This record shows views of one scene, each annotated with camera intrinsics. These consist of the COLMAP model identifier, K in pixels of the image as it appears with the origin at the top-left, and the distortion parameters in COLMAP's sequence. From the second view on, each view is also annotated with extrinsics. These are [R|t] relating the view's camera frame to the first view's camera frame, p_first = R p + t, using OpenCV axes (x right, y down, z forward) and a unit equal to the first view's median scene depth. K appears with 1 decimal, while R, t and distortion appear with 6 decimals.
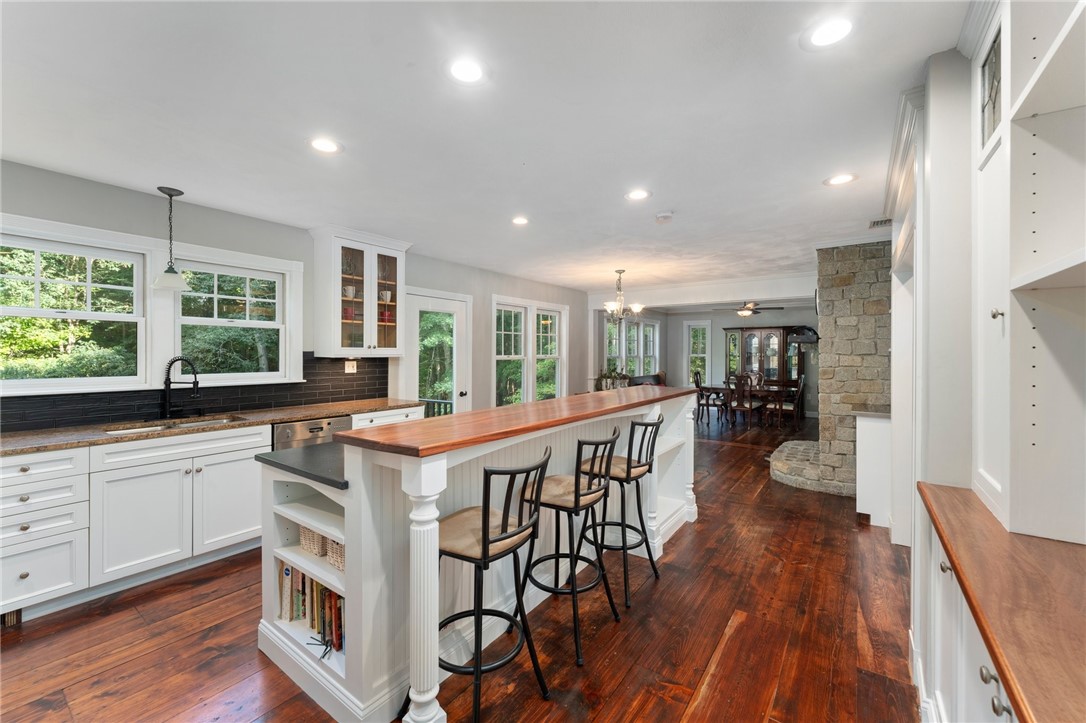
lens RADIAL K [[433.3, 0, 547.1], [0, 433.3, 351.1], [0, 0, 1]] dist [-0.000938, -0.000498]
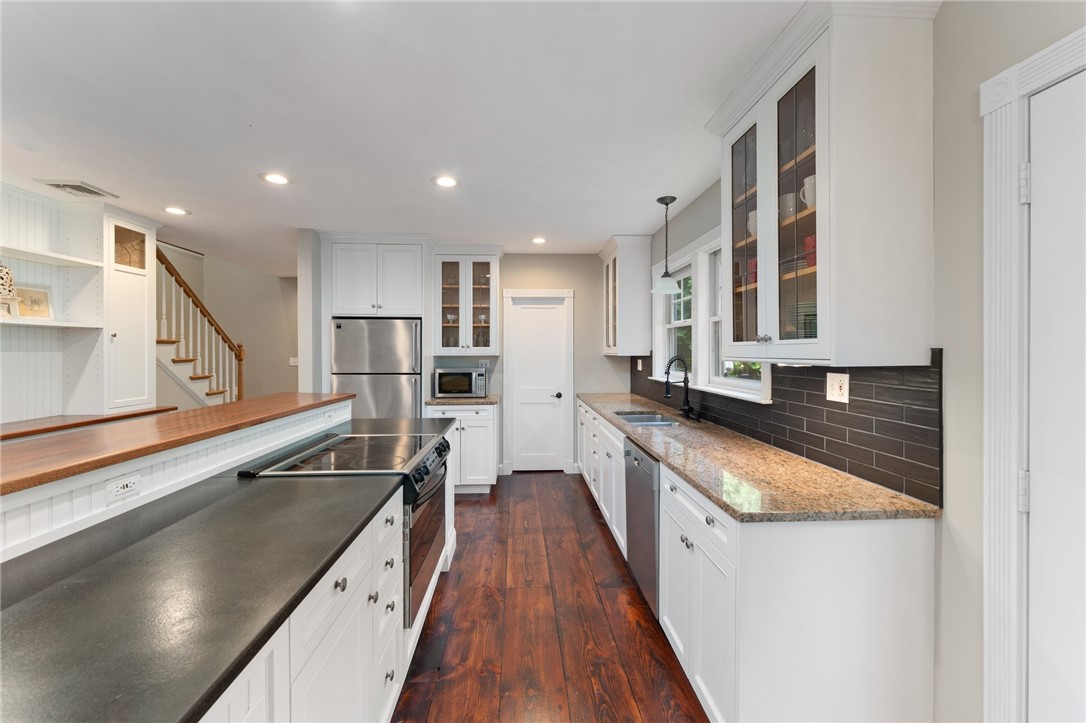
lens RADIAL K [[433.3, 0, 547.1], [0, 433.3, 351.1], [0, 0, 1]] dist [-0.000938, -0.000498]
pose [[-0.772061, -0.000507, -0.635548, 0.023953], [0.001021, 0.999997, -0.002037, 0.002234], [0.635547, -0.002221, -0.772059, 1.135322]]
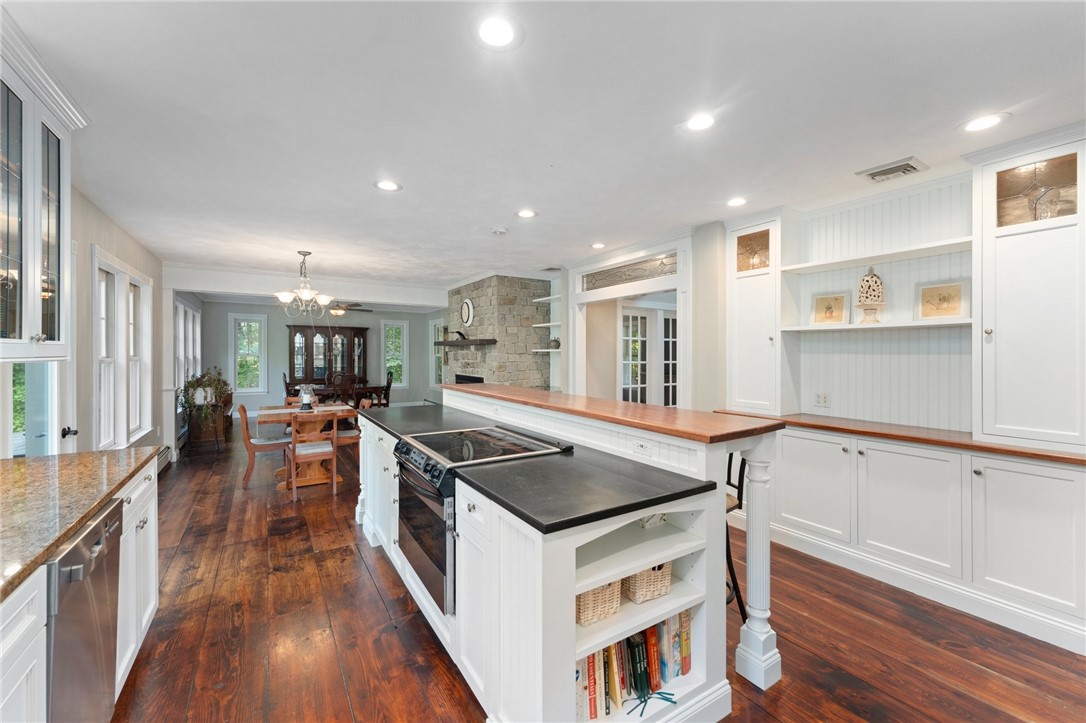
lens RADIAL K [[433.3, 0, 547.1], [0, 433.3, 351.1], [0, 0, 1]] dist [-0.000938, -0.000498]
pose [[0.365462, 0.001888, 0.930824, -0.584031], [-0.005065, 0.999987, -0.000040, -0.000771], [-0.930812, -0.004700, 0.365467, 0.370803]]
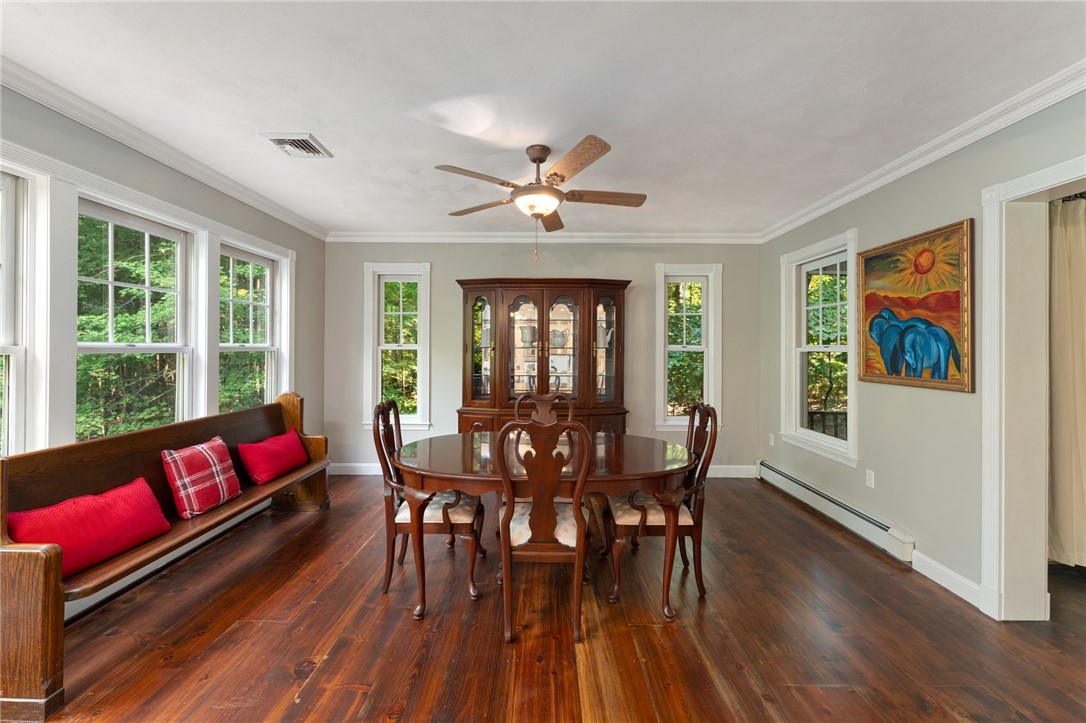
lens RADIAL K [[433.3, 0, 547.1], [0, 433.3, 351.1], [0, 0, 1]] dist [-0.000938, -0.000498]
pose [[0.804936, -0.005979, 0.593332, 0.553037], [-0.005224, 0.999839, 0.017164, 0.017203], [-0.593339, -0.016915, 0.804775, 1.482953]]
